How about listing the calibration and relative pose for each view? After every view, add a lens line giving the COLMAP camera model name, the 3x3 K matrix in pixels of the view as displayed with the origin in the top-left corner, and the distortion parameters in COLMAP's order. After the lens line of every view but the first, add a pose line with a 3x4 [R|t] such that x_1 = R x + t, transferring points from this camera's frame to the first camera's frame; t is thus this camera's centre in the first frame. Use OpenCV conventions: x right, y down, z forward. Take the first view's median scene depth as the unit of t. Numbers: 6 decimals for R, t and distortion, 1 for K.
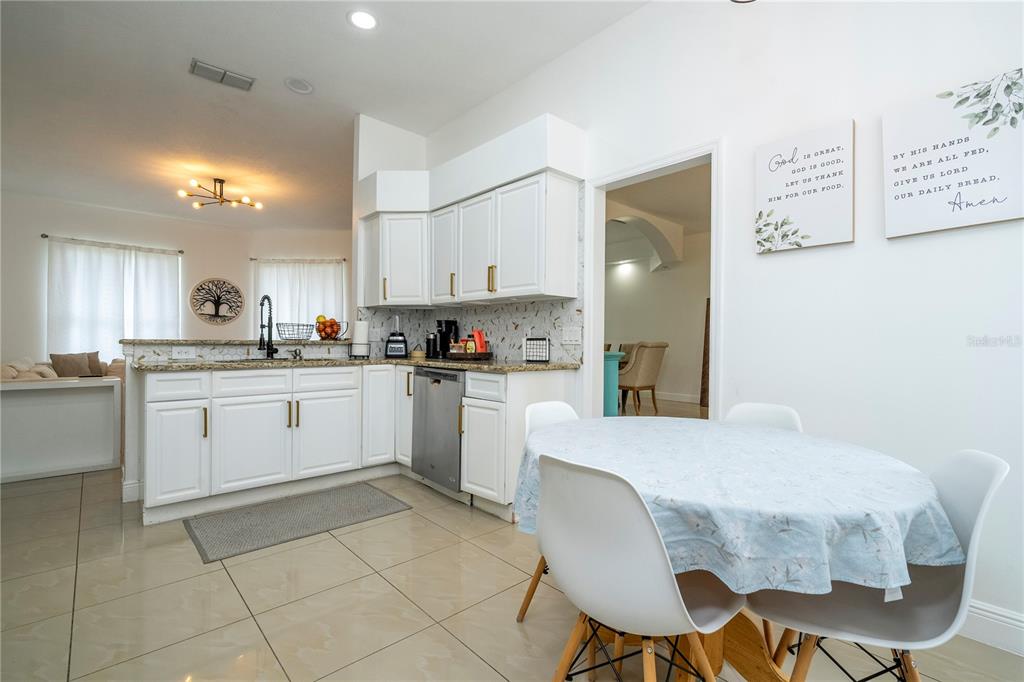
lens RADIAL K [[465.9, 0, 519.1], [0, 465.9, 339.2], [0, 0, 1]] dist [-0.001145, -0.000498]
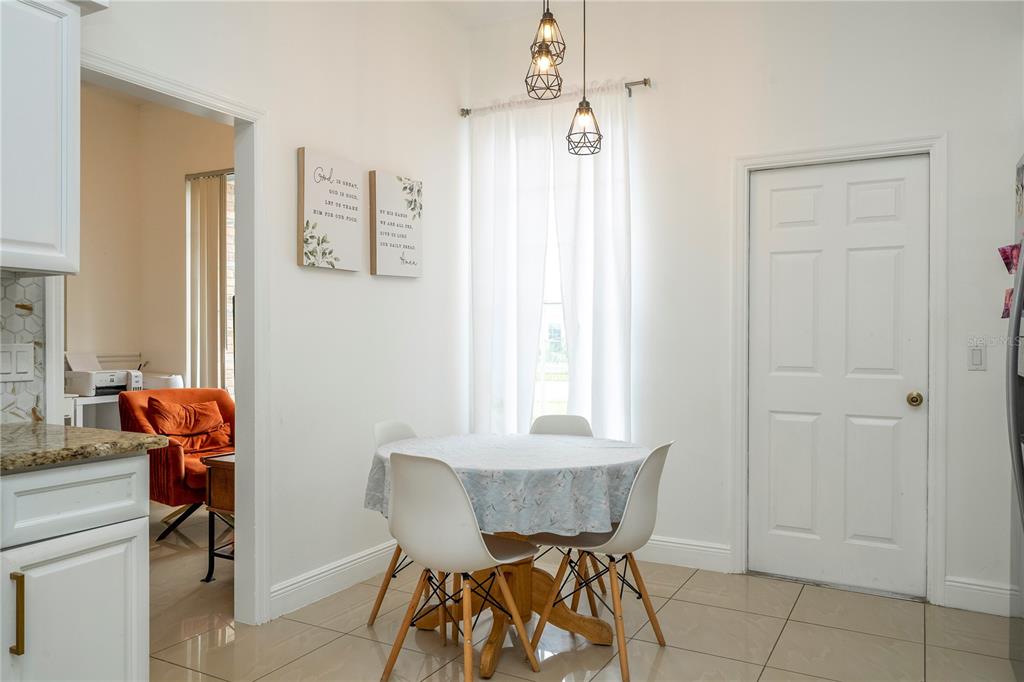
lens RADIAL K [[750.9, 0, 512.5], [0, 750.9, 337.5], [0, 0, 1]] dist [0.005600, 0.002232]
pose [[-0.317476, -0.006962, 0.948241, -1.033635], [-0.008039, 0.999957, 0.004650, -0.054441], [-0.948232, -0.006146, -0.317518, 1.102744]]
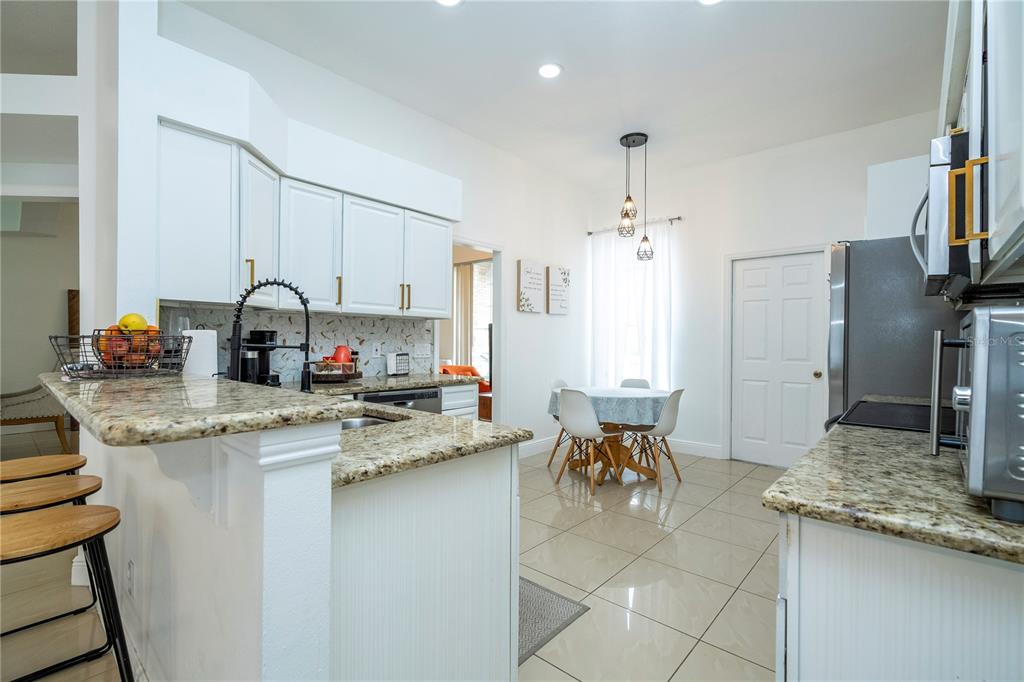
lens RADIAL K [[465.9, 0, 512.4], [0, 465.9, 338.9], [0, 0, 1]] dist [-0.001145, -0.000498]
pose [[-0.104767, -0.003059, 0.994492, -1.617385], [-0.011619, 0.999931, 0.001852, -0.061941], [-0.994429, -0.011361, -0.104795, 1.281756]]
